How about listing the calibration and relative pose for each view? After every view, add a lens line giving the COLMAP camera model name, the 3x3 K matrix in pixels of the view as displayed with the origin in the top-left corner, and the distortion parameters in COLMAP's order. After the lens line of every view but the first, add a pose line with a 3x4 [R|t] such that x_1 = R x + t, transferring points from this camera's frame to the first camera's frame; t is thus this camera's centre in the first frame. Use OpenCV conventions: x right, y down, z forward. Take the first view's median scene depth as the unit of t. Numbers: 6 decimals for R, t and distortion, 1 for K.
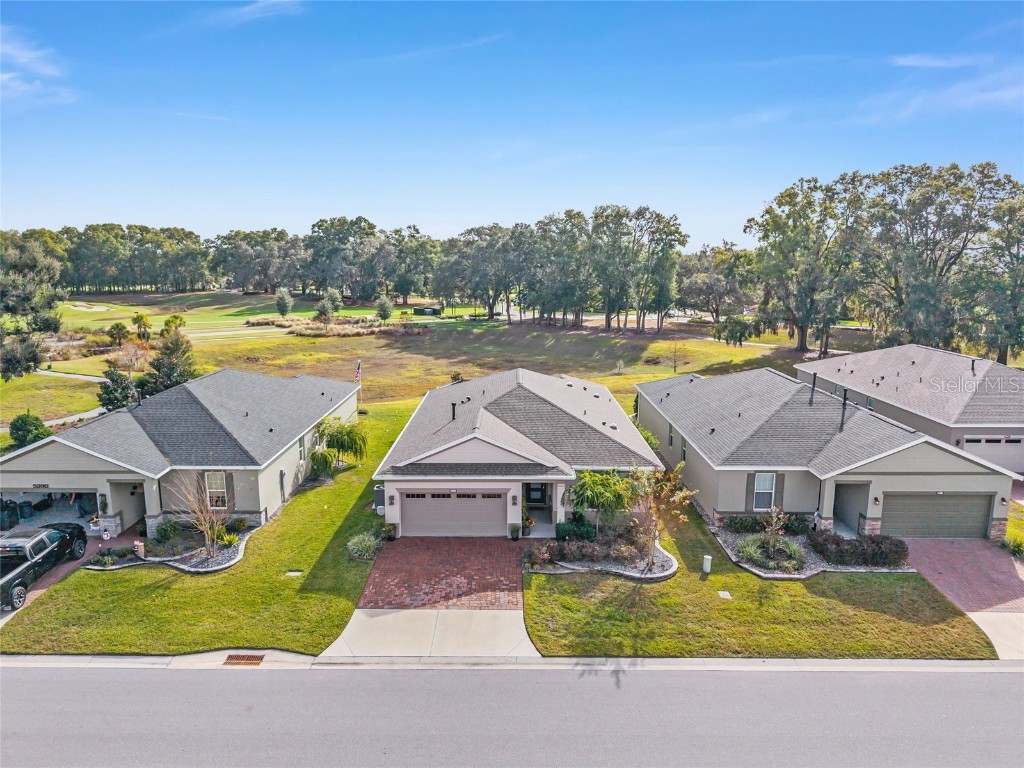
lens RADIAL K [[683.0, 0, 507.5], [0, 683.0, 389.9], [0, 0, 1]] dist [0.031401, -0.032126]
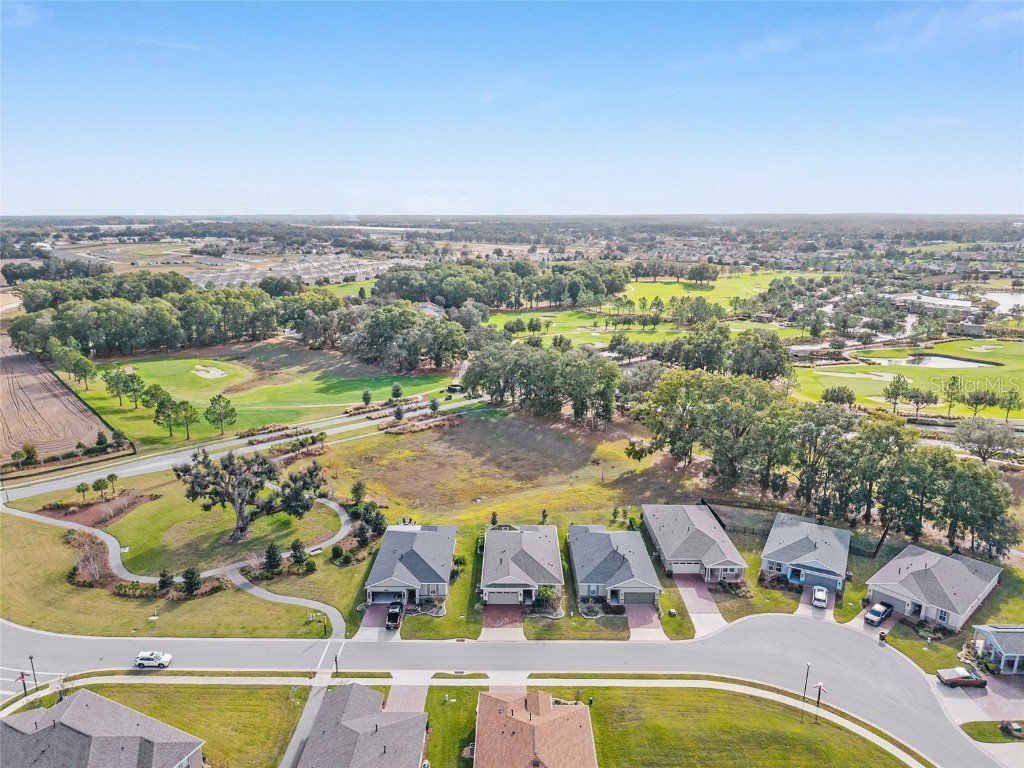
lens RADIAL K [[683.0, 0, 503.6], [0, 683.0, 388.0], [0, 0, 1]] dist [0.031401, -0.032126]
pose [[0.999981, -0.002649, -0.005562, -0.018159], [0.002978, 0.998186, 0.060126, -0.370291], [0.005393, -0.060141, 0.998175, -0.819603]]
